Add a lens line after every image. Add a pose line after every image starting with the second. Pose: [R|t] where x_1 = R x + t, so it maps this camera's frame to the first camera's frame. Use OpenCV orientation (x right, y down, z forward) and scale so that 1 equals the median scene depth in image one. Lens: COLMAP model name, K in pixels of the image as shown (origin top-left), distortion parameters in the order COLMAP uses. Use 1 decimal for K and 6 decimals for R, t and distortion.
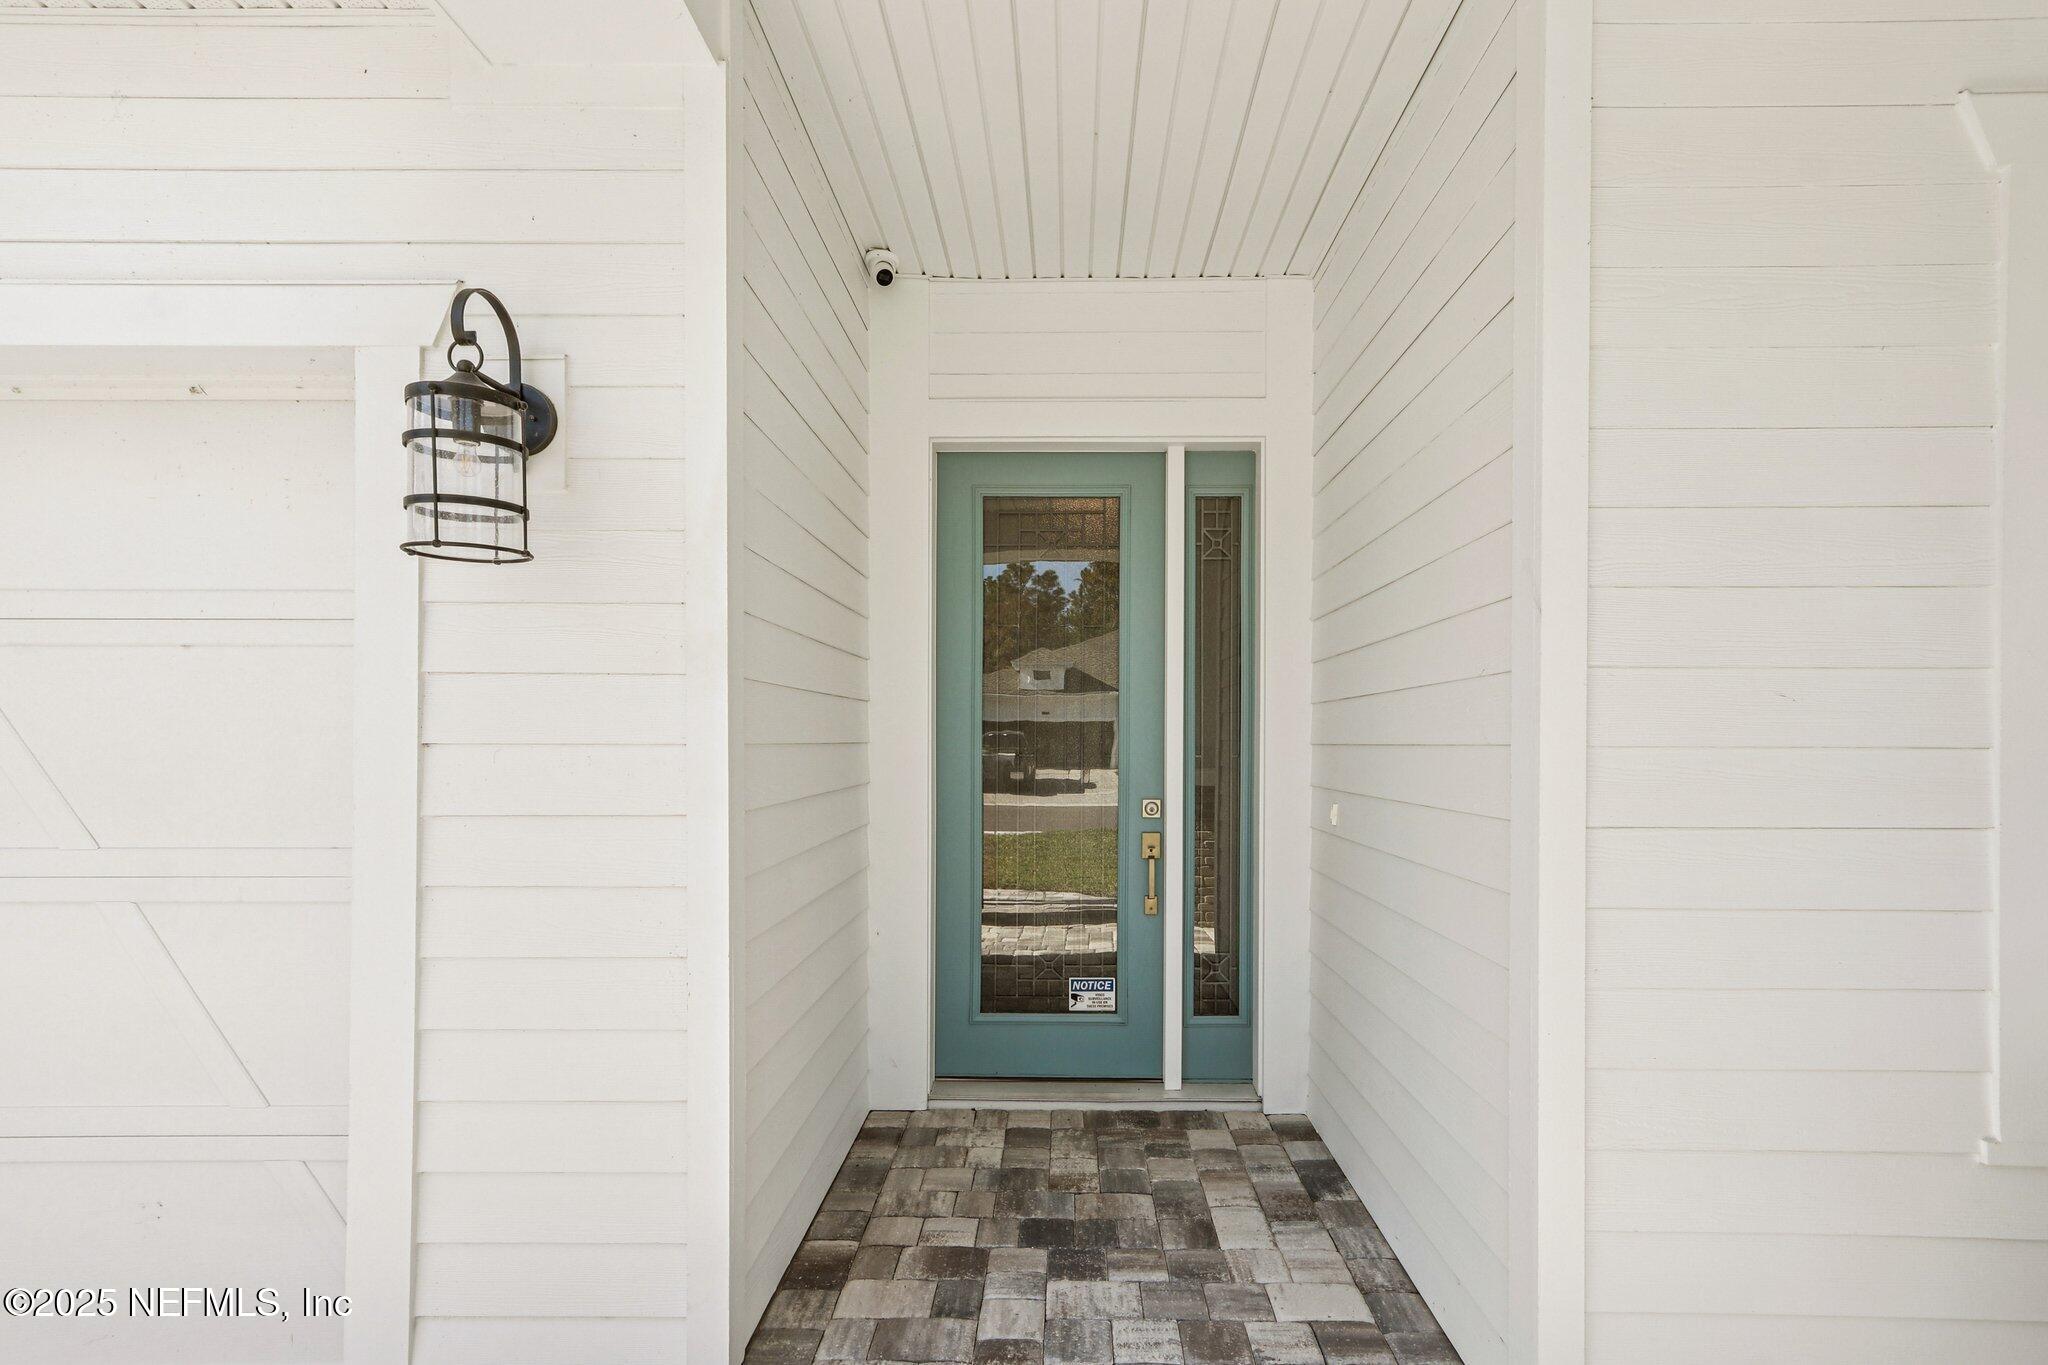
lens RADIAL K [[965.8, 0, 1027.3], [0, 965.8, 706.5], [0, 0, 1]] dist [-0.009594, -0.000163]
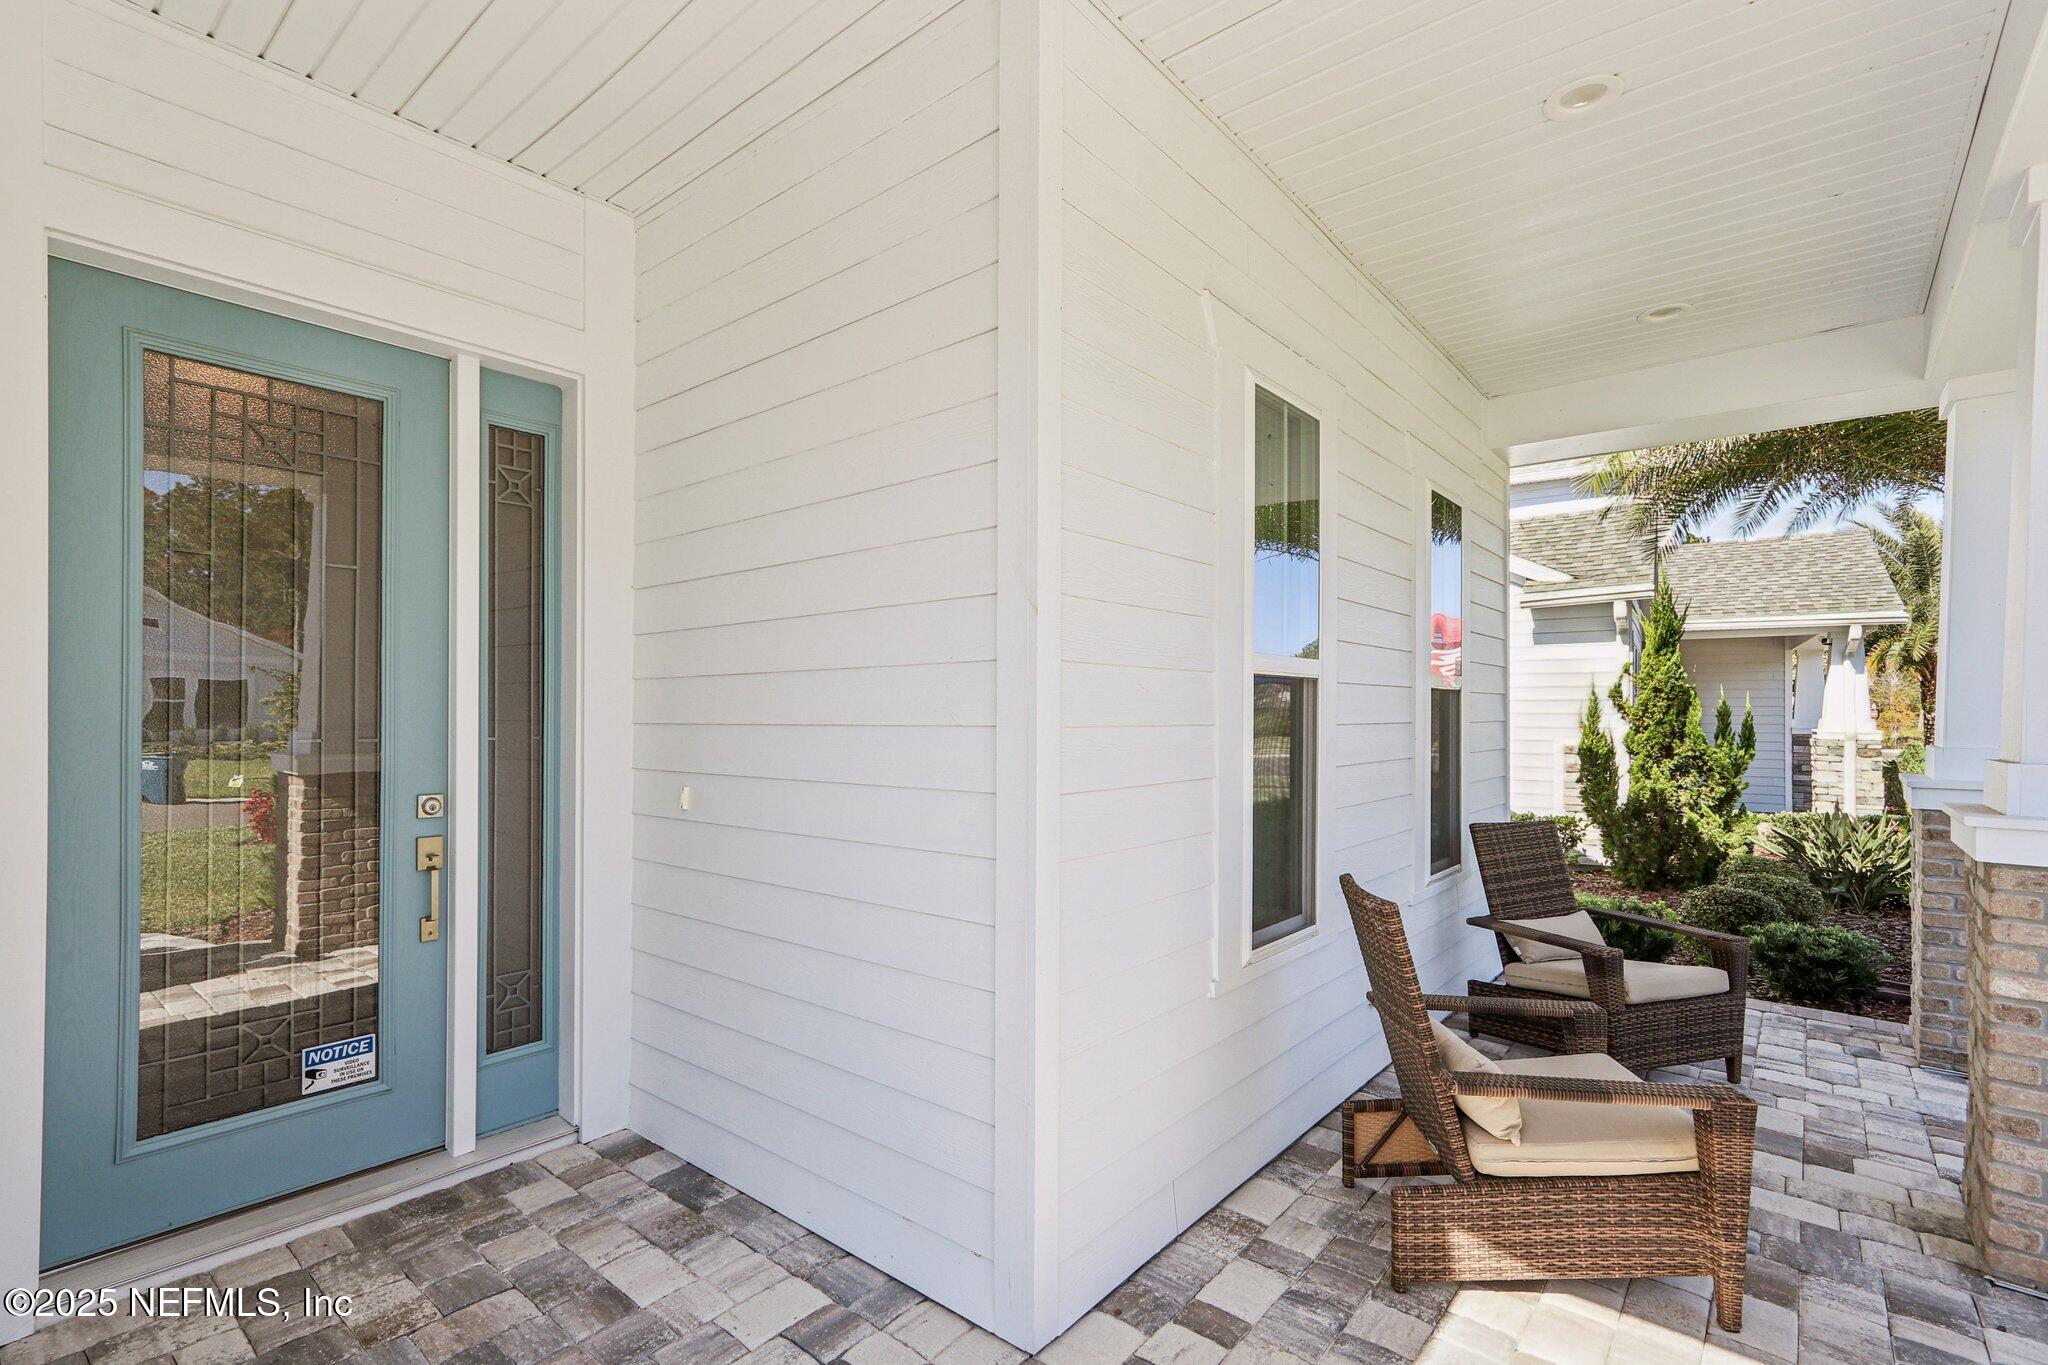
lens RADIAL K [[956.3, 0, 1024.0], [0, 956.3, 682.5], [0, 0, 1]] dist [-0.004154, -0.000980]
pose [[0.621563, 0.024198, 0.782991, -0.199310], [-0.026313, 0.999604, -0.010004, -0.000215], [-0.782922, -0.014385, 0.621953, 0.149892]]
